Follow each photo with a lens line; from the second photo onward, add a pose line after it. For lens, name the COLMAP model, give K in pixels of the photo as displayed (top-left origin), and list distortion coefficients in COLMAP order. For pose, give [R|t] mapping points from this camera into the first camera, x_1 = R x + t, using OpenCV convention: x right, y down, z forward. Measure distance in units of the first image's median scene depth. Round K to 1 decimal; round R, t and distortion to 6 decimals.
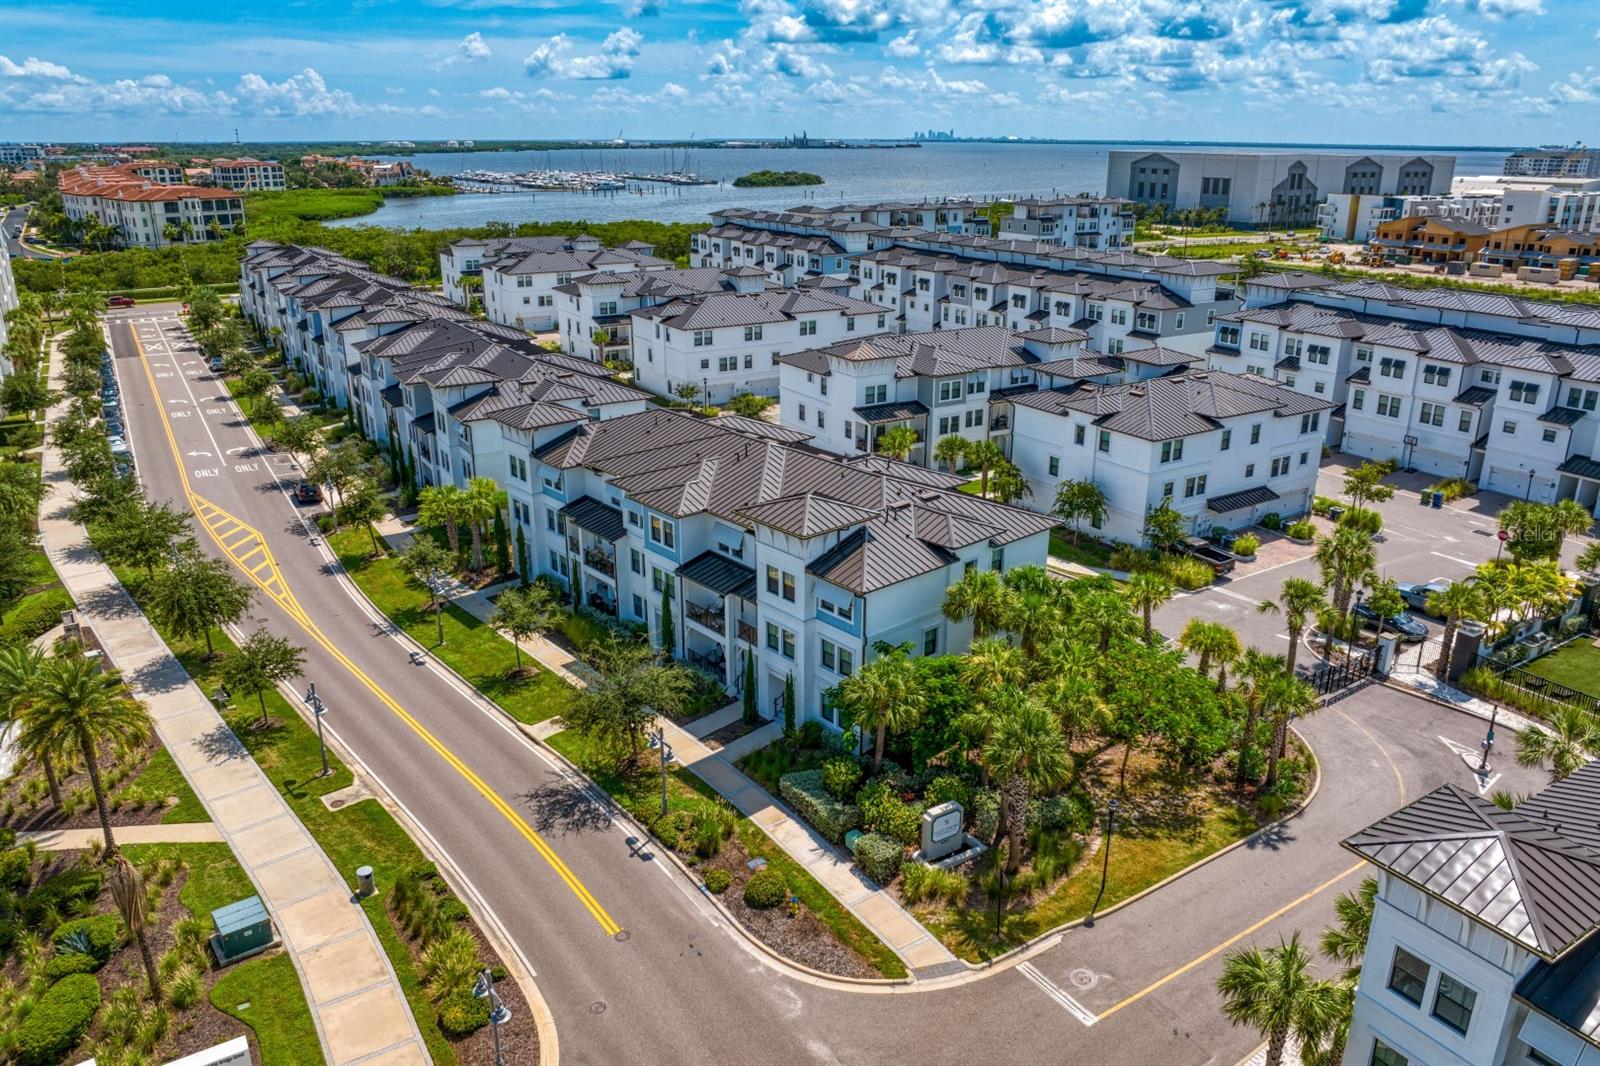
lens RADIAL K [[1126.2, 0, 805.9], [0, 1126.2, 529.5], [0, 0, 1]] dist [-0.054894, 0.025066]
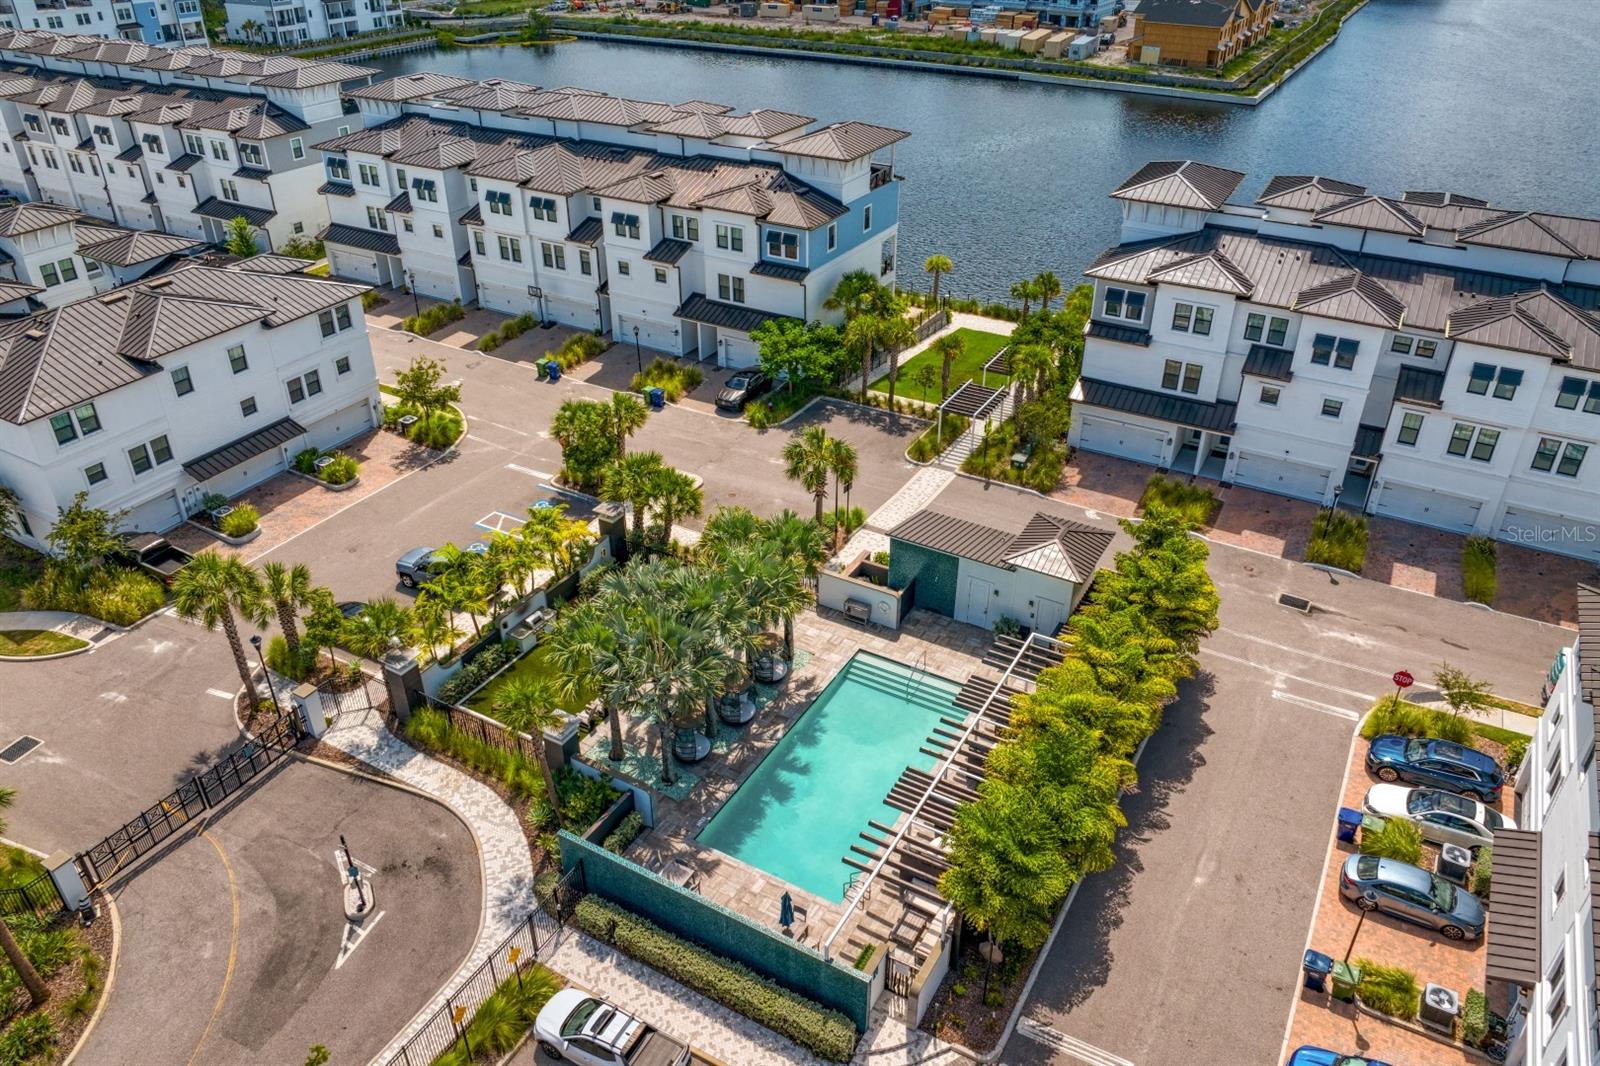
lens RADIAL K [[1126.2, 0, 805.9], [0, 1126.2, 529.5], [0, 0, 1]] dist [-0.054894, 0.025066]
pose [[0.882942, -0.242964, 0.401724, 0.207957], [0.153147, 0.957923, 0.242756, -0.049566], [-0.443802, -0.152816, 0.882999, 0.088251]]
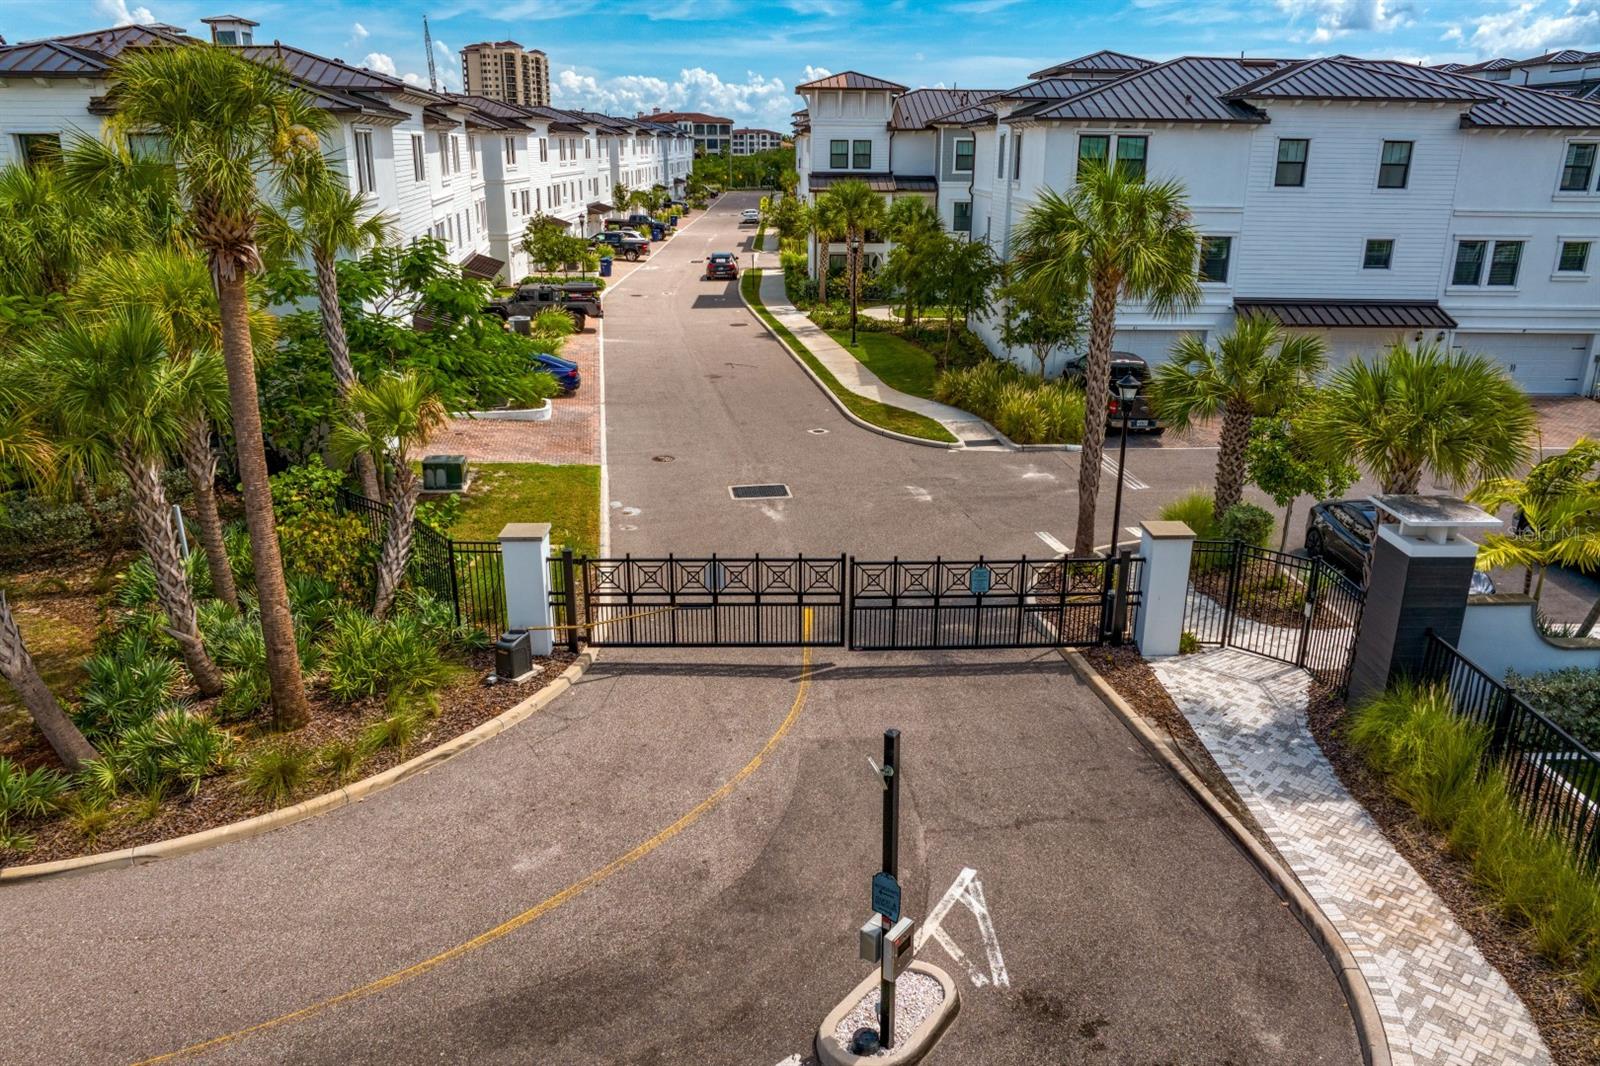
lens RADIAL K [[1126.2, 0, 805.9], [0, 1126.2, 529.5], [0, 0, 1]] dist [-0.054894, 0.025066]
pose [[0.852713, 0.168908, -0.494318, 0.223928], [-0.173704, 0.984117, 0.036628, 0.038764], [0.492654, 0.054632, 0.868509, 0.266022]]
